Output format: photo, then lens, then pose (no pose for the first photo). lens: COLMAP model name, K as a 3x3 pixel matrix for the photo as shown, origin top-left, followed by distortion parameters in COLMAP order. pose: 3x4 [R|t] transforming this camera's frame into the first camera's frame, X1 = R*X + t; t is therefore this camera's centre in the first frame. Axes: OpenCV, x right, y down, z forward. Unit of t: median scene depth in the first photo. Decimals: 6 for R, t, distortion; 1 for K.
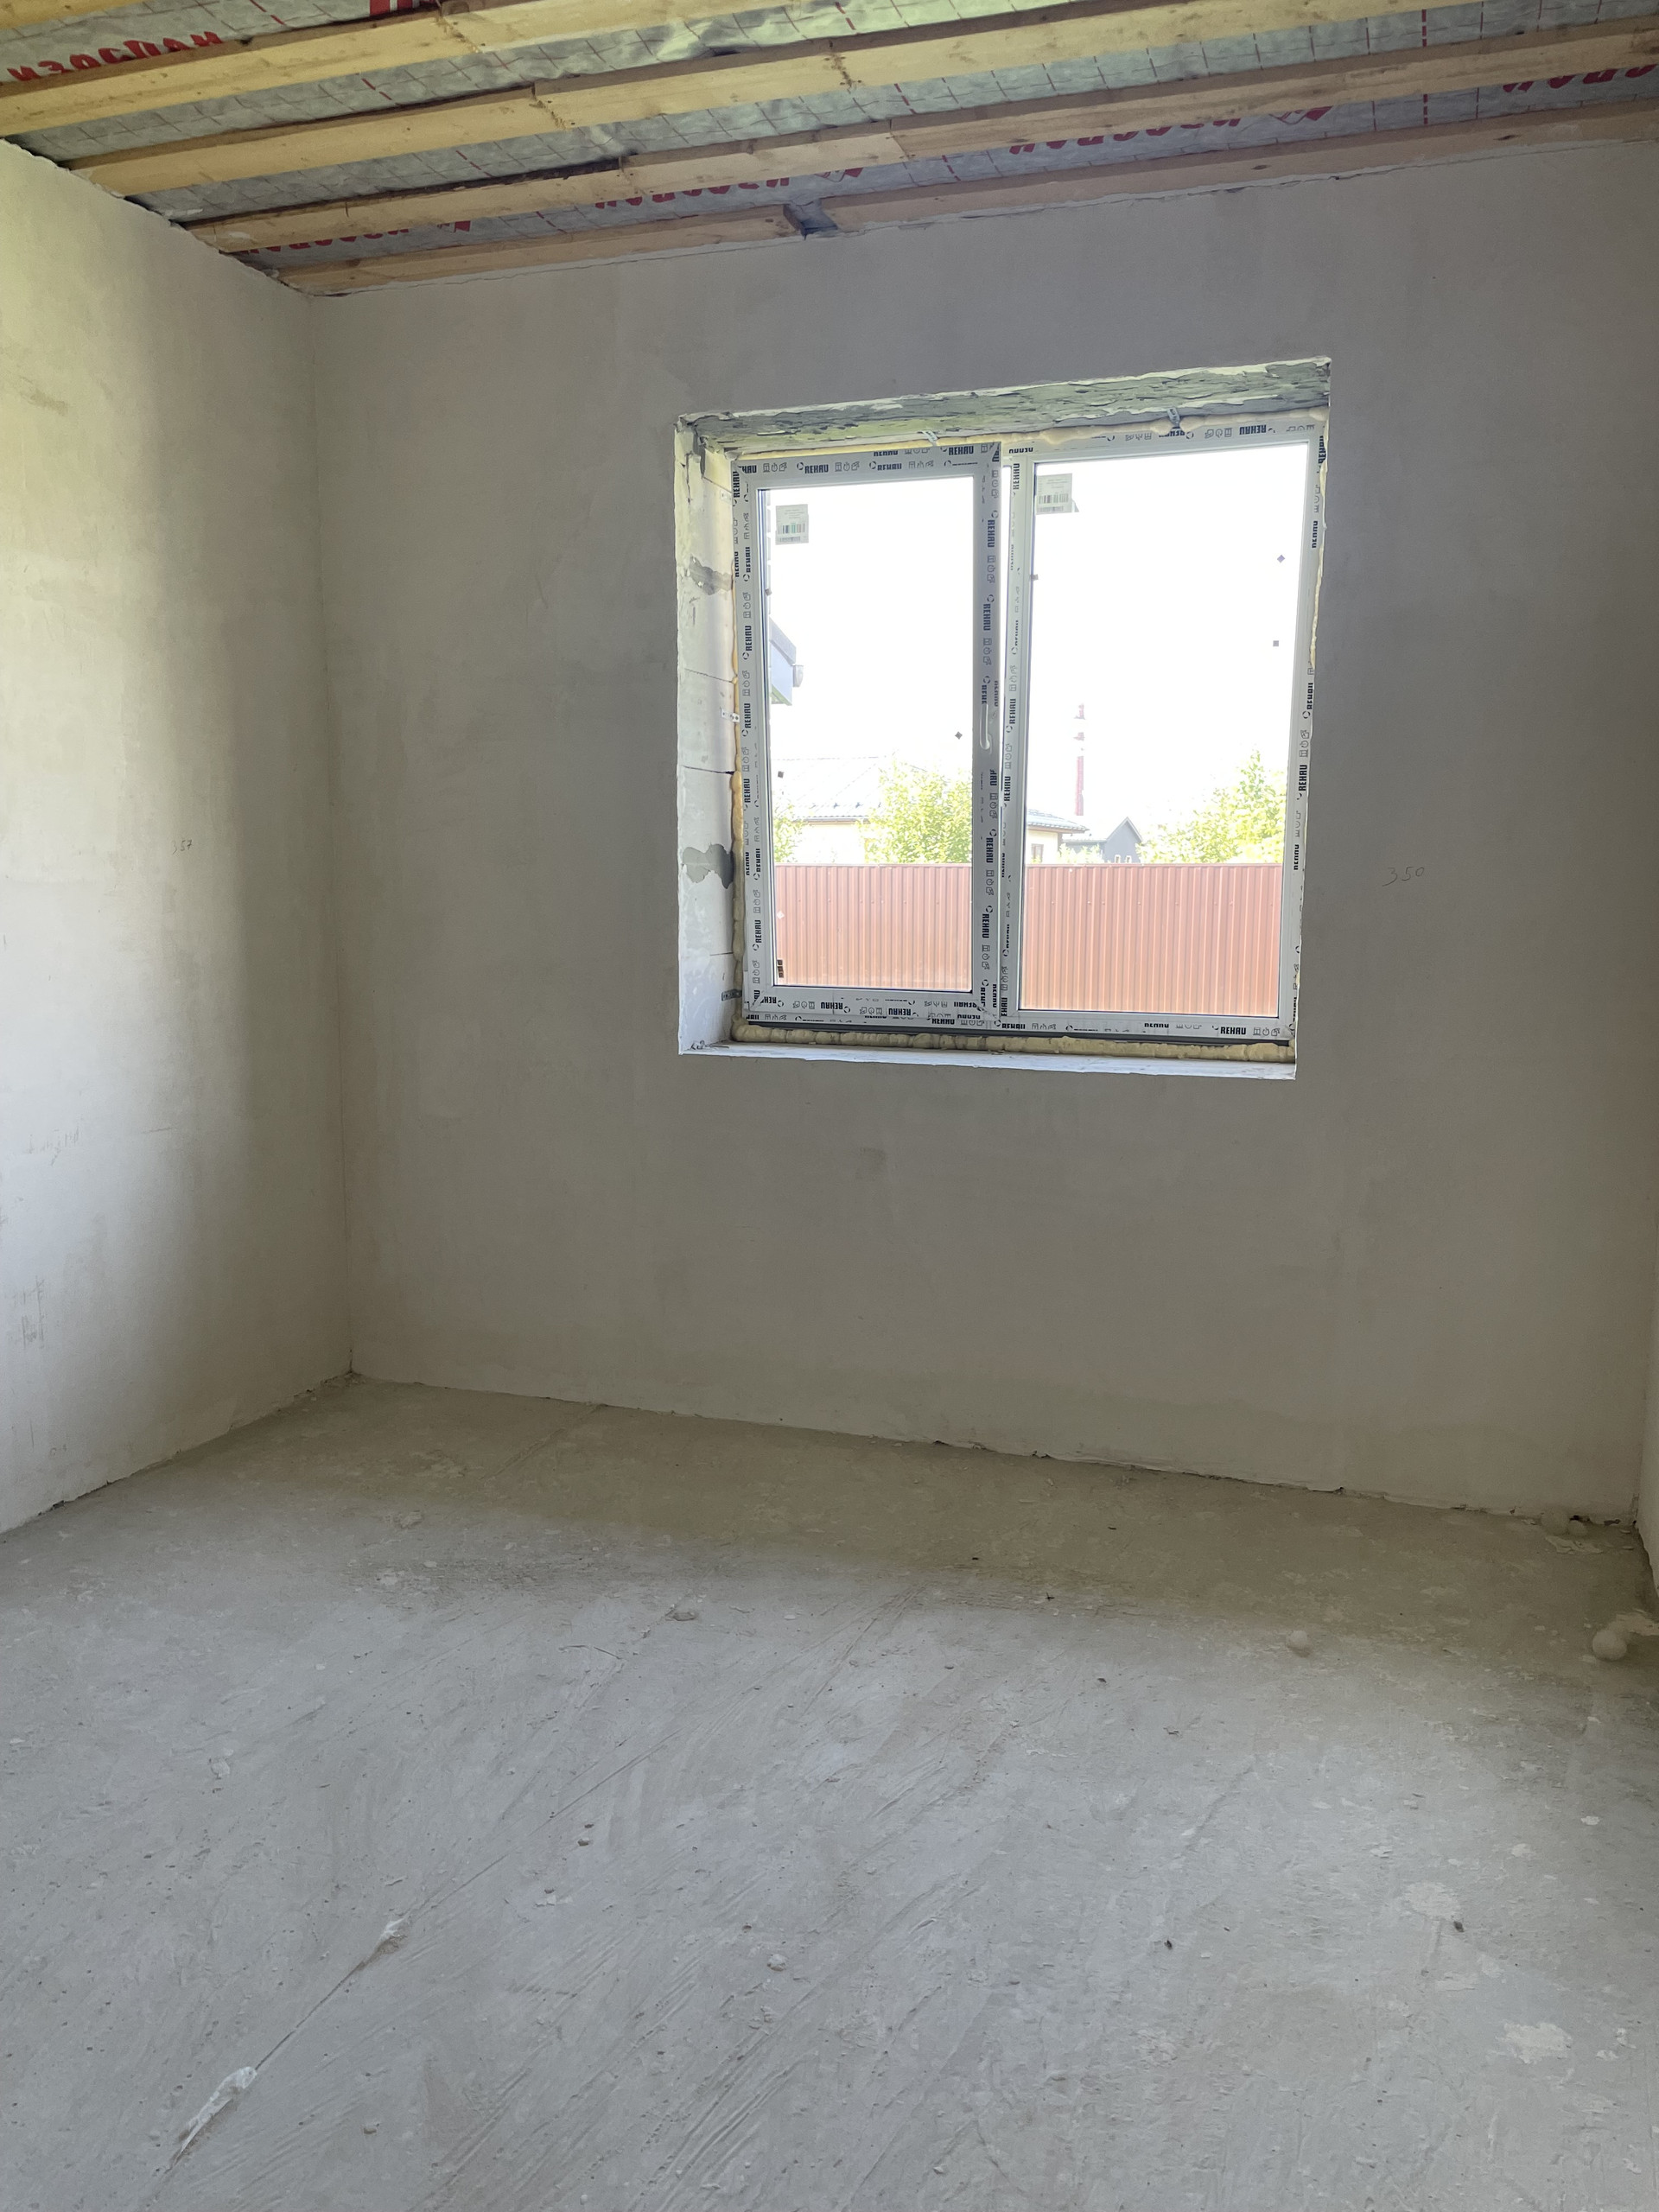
lens RADIAL K [[1682.5, 0, 831.3], [0, 1682.5, 1097.6], [0, 0, 1]] dist [0.095057, -0.117844]
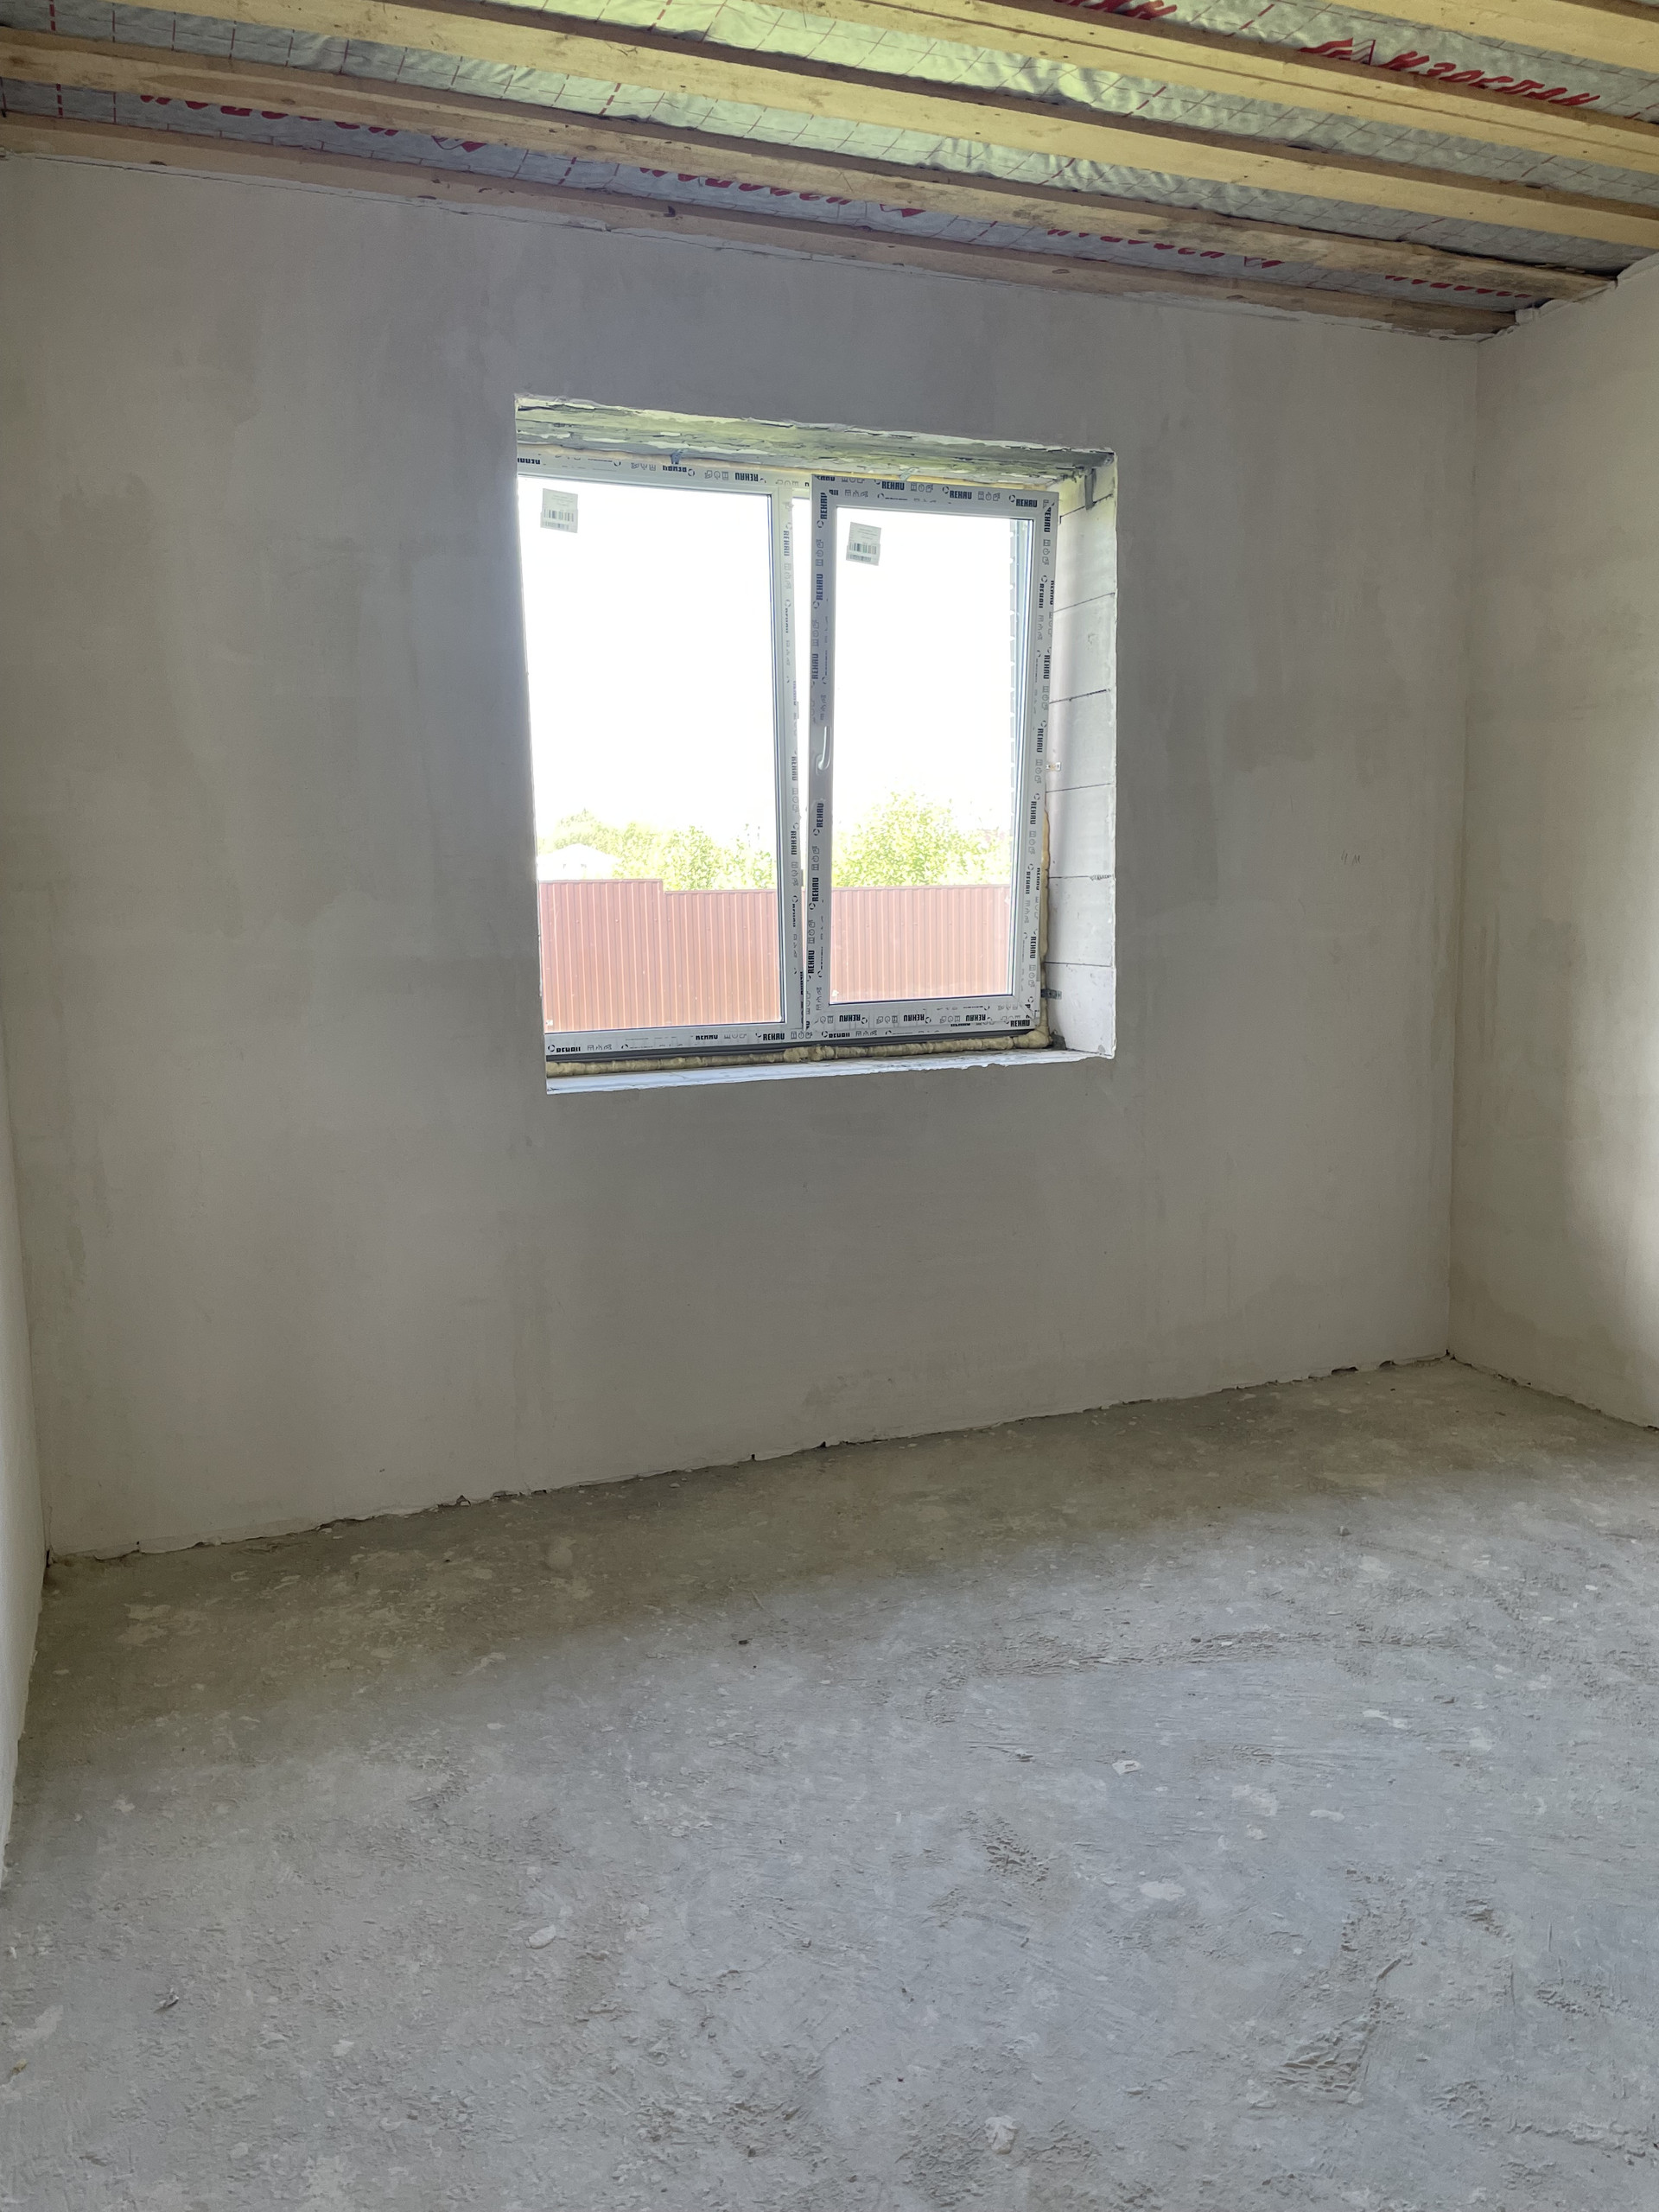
lens RADIAL K [[1682.5, 0, 899.6], [0, 1682.5, 1109.4], [0, 0, 1]] dist [0.095057, -0.117844]
pose [[0.761019, -0.105491, 0.640095, -0.624068], [0.110099, 0.993379, 0.032816, -0.031353], [-0.639318, 0.045500, 0.767595, 0.205994]]
